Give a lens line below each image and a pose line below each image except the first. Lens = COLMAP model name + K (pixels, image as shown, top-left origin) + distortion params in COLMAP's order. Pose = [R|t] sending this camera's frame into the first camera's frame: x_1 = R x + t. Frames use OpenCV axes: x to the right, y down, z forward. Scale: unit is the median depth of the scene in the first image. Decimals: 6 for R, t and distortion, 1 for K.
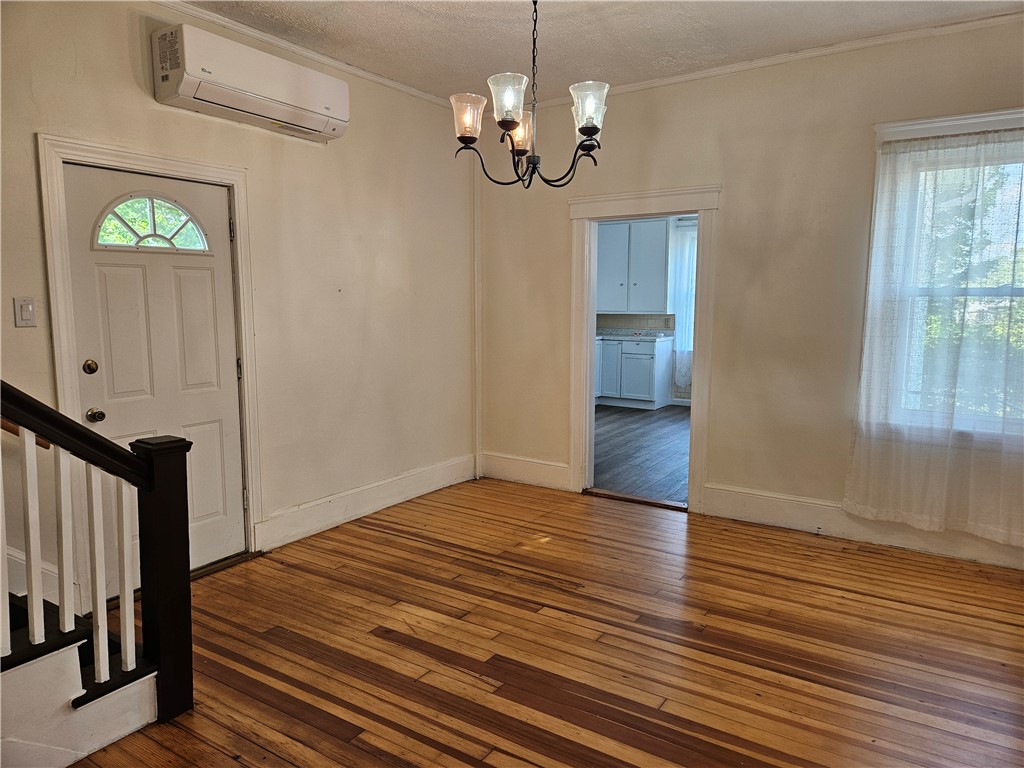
lens RADIAL K [[686.0, 0, 511.6], [0, 686.0, 379.4], [0, 0, 1]] dist [0.079784, -0.068551]
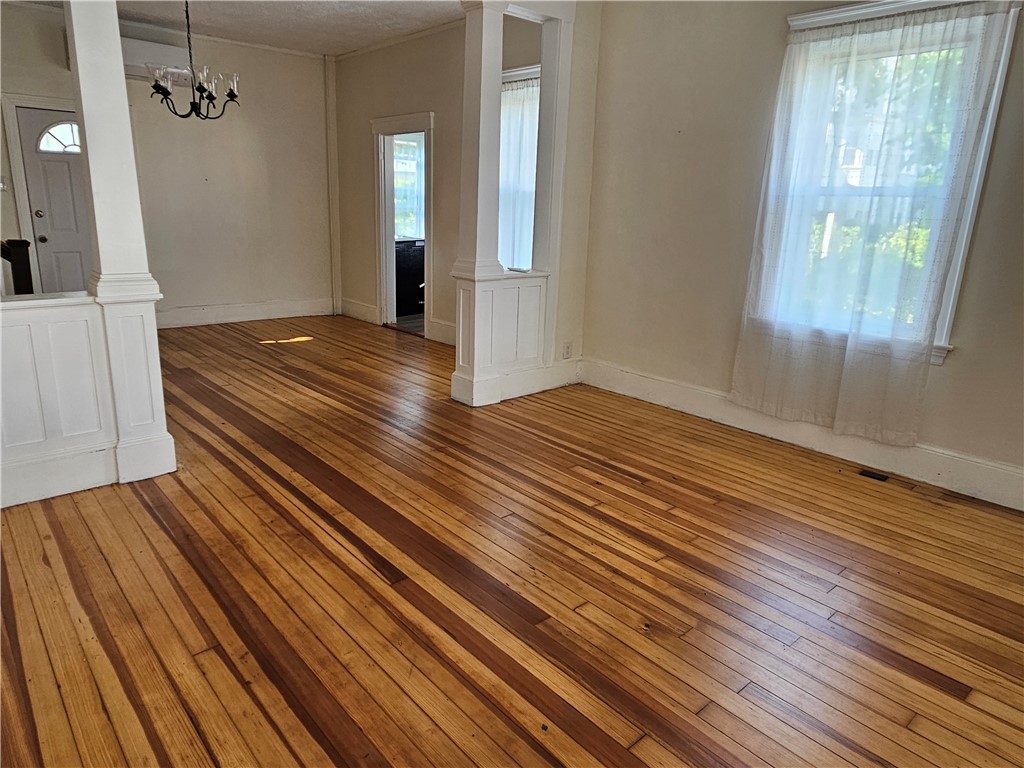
lens RADIAL K [[657.6, 0, 506.8], [0, 657.6, 371.3], [0, 0, 1]] dist [0.002595, 0.001375]
pose [[0.966757, 0.093772, -0.237880, 1.300017], [-0.063799, 0.989364, 0.130725, 0.106086], [0.247608, -0.111203, 0.962457, -0.571540]]
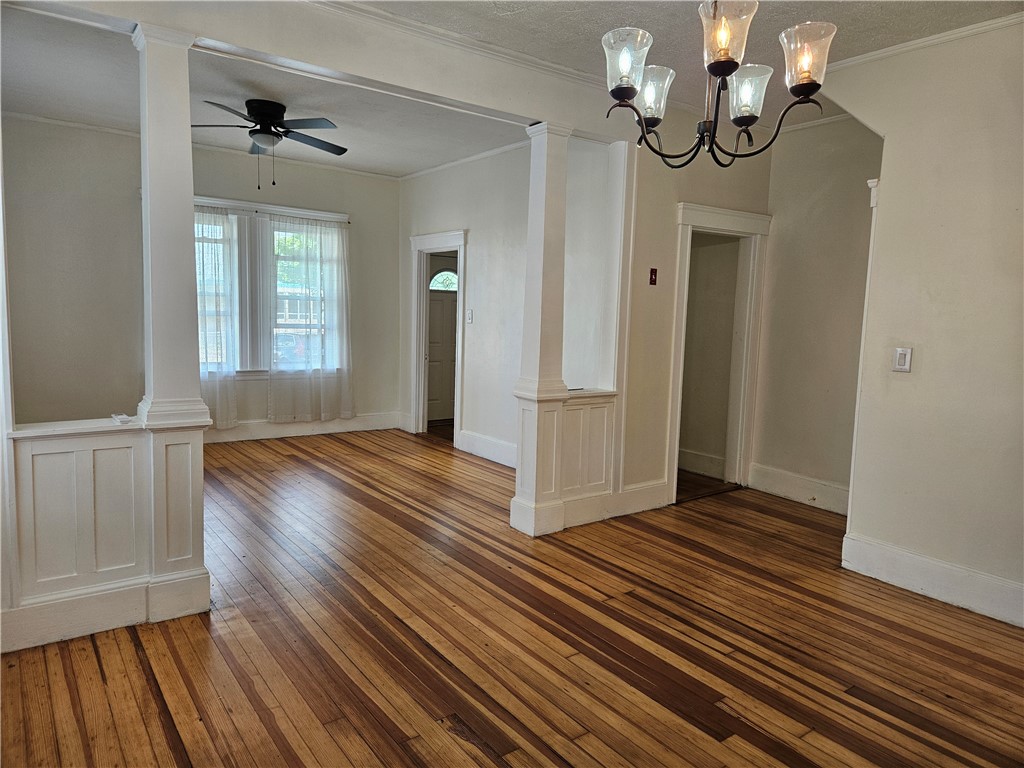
lens RADIAL K [[686.0, 0, 511.6], [0, 686.0, 379.4], [0, 0, 1]] dist [0.079784, -0.068551]
pose [[-0.939694, -0.066239, 0.335540, -0.040489], [0.008169, 0.976439, 0.215638, -0.208829], [-0.341918, 0.205375, -0.917013, 1.777303]]
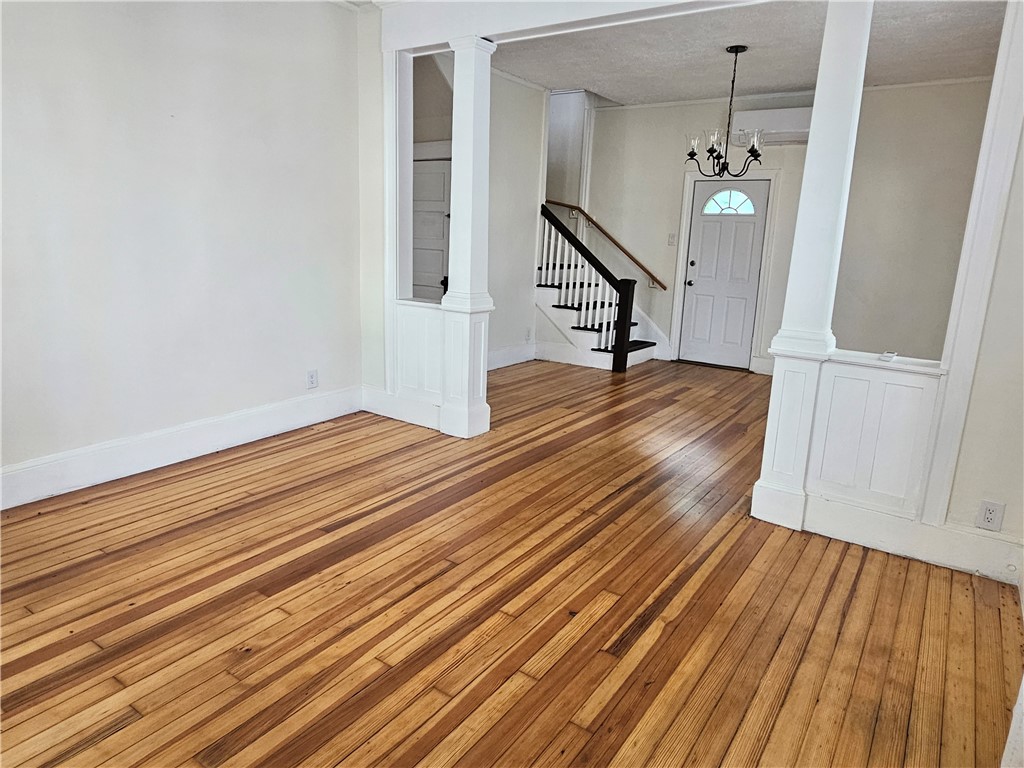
lens RADIAL K [[657.6, 0, 506.8], [0, 657.6, 371.3], [0, 0, 1]] dist [0.002595, 0.001375]
pose [[-0.019975, 0.208549, -0.977808, 1.993448], [-0.159035, 0.964888, 0.209042, -0.035694], [0.987071, 0.159681, 0.013893, 0.427668]]
